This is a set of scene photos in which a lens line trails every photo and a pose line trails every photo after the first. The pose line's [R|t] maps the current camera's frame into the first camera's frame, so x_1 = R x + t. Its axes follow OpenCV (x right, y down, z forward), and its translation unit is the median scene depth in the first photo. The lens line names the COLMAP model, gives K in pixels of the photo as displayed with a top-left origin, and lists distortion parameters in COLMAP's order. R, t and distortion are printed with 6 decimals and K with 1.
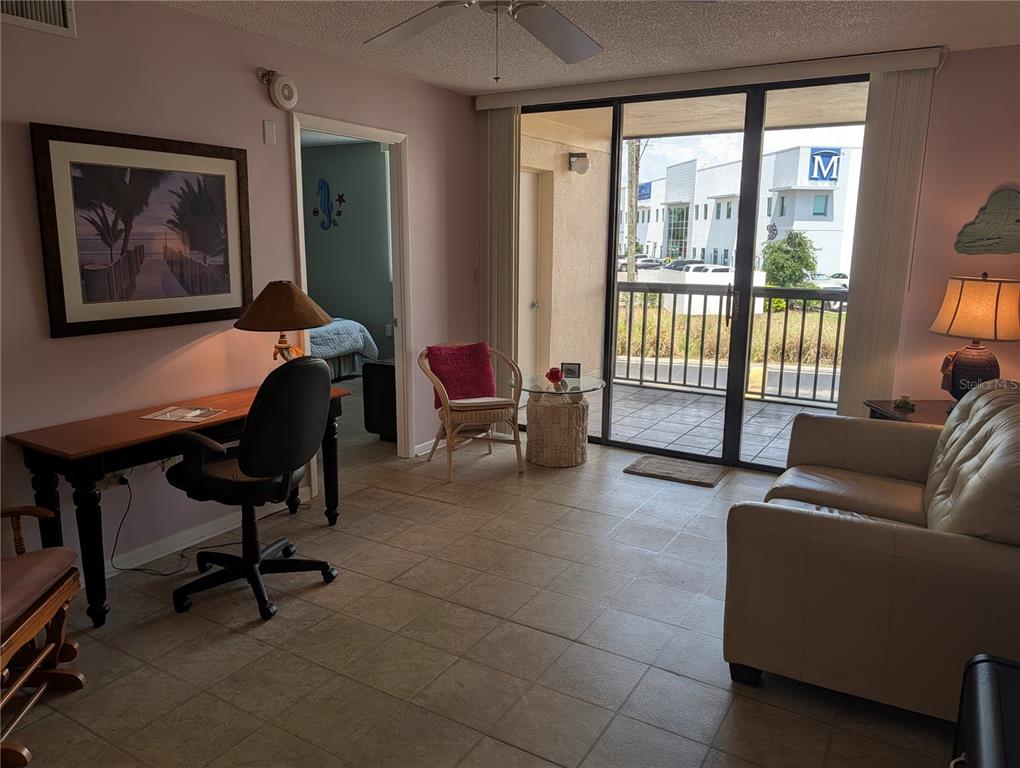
lens RADIAL K [[731.7, 0, 515.4], [0, 731.7, 384.5], [0, 0, 1]] dist [0.026502, -0.024409]
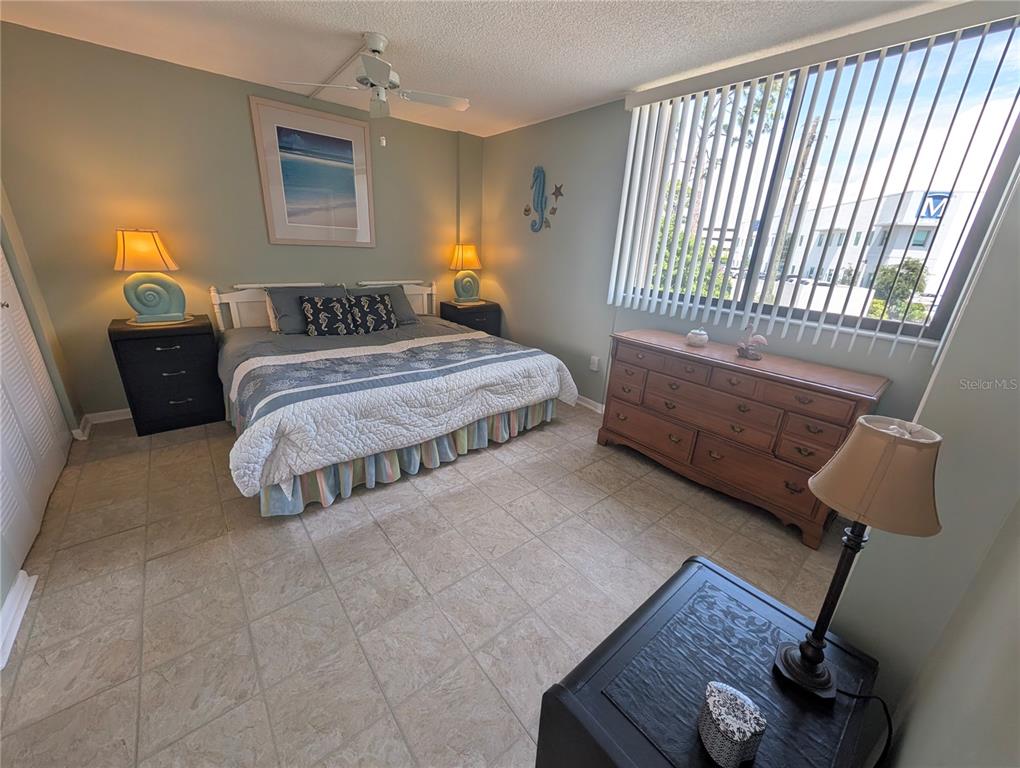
lens RADIAL K [[393.4, 0, 509.8], [0, 393.4, 383.1], [0, 0, 1]] dist [0.001960, 0.000277]
pose [[0.939512, 0.149087, -0.308369, -0.246139], [-0.107949, 0.983302, 0.146507, -0.209233], [0.325062, -0.104357, 0.939917, 1.111879]]
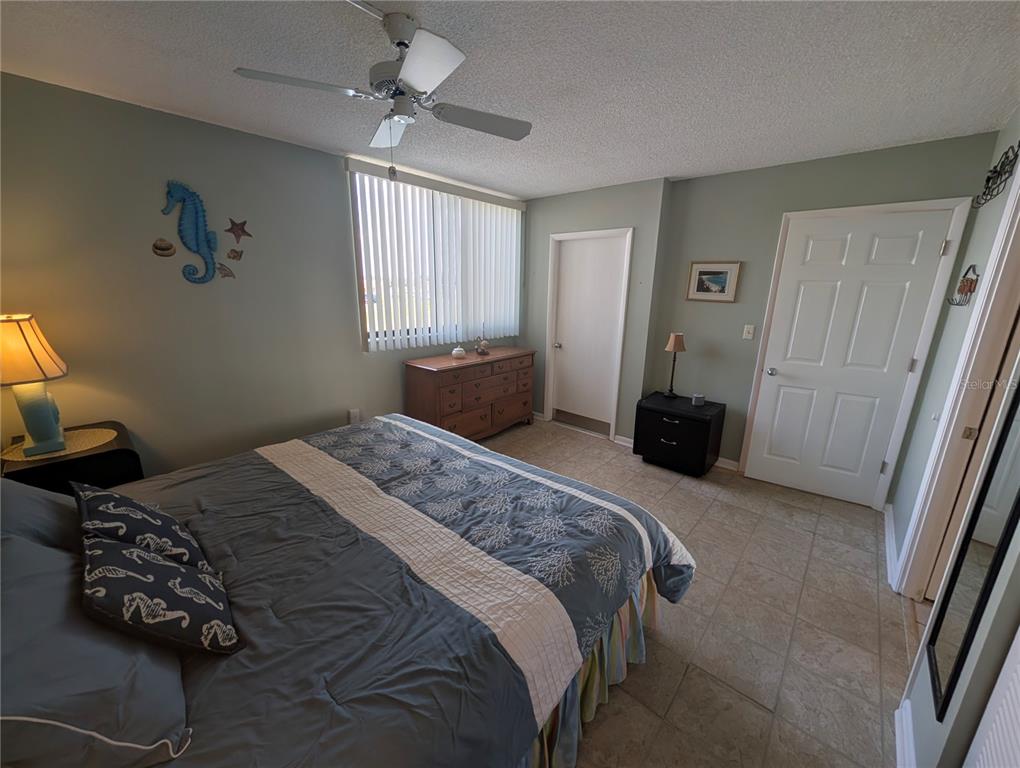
lens RADIAL K [[393.4, 0, 509.8], [0, 393.4, 383.1], [0, 0, 1]] dist [0.001960, 0.000277]
pose [[0.191335, -0.245727, 0.950268, -1.042424], [0.182793, 0.960138, 0.211474, -0.326916], [-0.964353, 0.133240, 0.228626, 1.478463]]
